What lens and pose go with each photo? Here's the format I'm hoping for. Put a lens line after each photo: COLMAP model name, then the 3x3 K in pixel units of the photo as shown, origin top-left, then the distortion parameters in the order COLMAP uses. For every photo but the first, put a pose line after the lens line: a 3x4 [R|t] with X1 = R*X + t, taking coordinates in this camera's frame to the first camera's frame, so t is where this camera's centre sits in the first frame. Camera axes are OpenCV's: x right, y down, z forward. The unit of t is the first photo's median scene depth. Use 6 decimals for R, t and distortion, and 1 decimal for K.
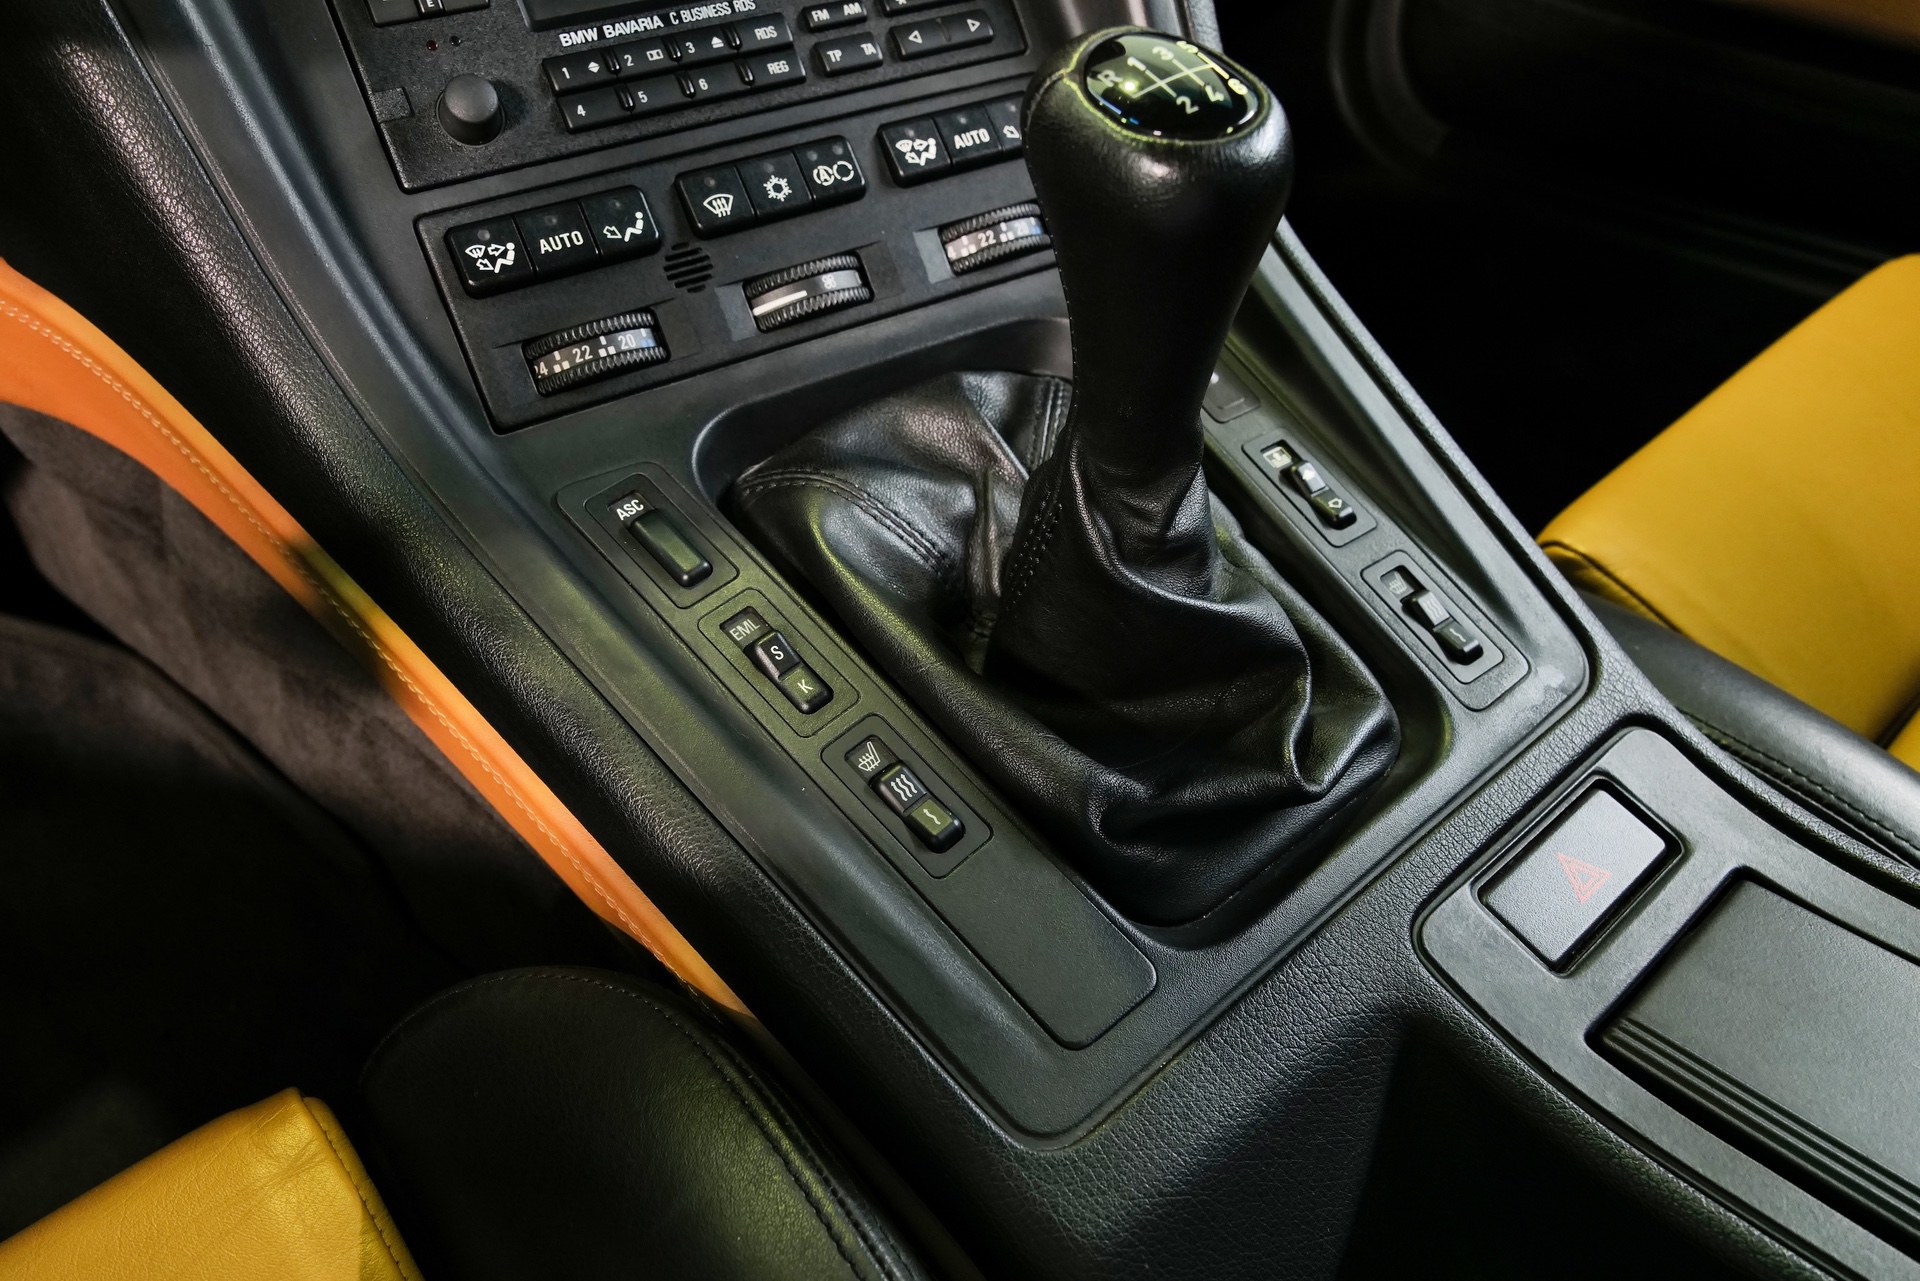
lens RADIAL K [[1328.5, 0, 943.8], [0, 1328.5, 654.8], [0, 0, 1]] dist [-0.012229, 0.009781]
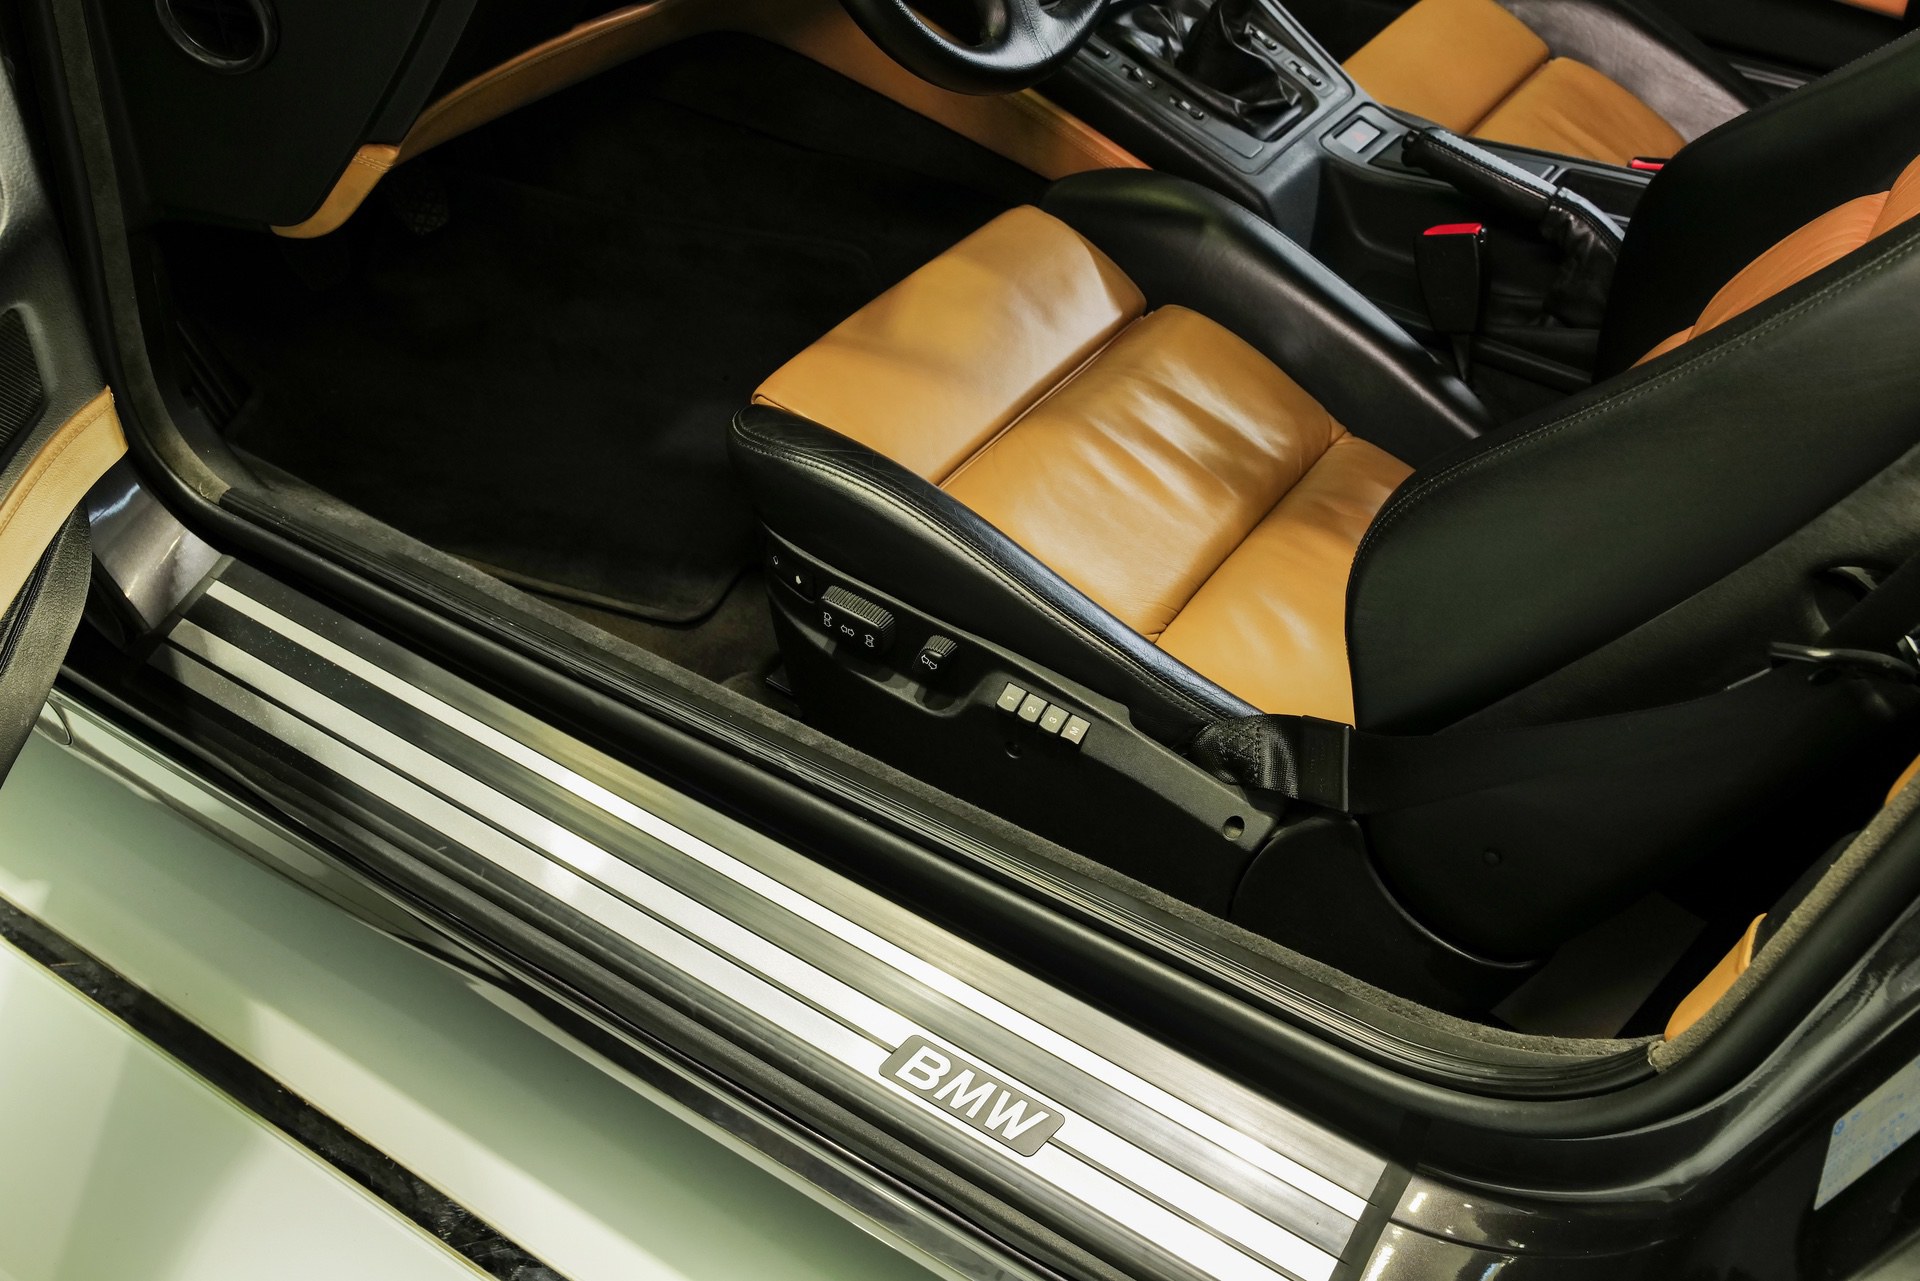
lens RADIAL K [[1948.5, 0, 958.2], [0, 1948.5, 652.2], [0, 0, 1]] dist [0.074801, 0.000000]
pose [[0.948670, -0.111721, 0.295879, -1.977011], [0.120222, 0.992690, -0.010635, 1.304914], [-0.292528, 0.045660, 0.955166, -3.201239]]
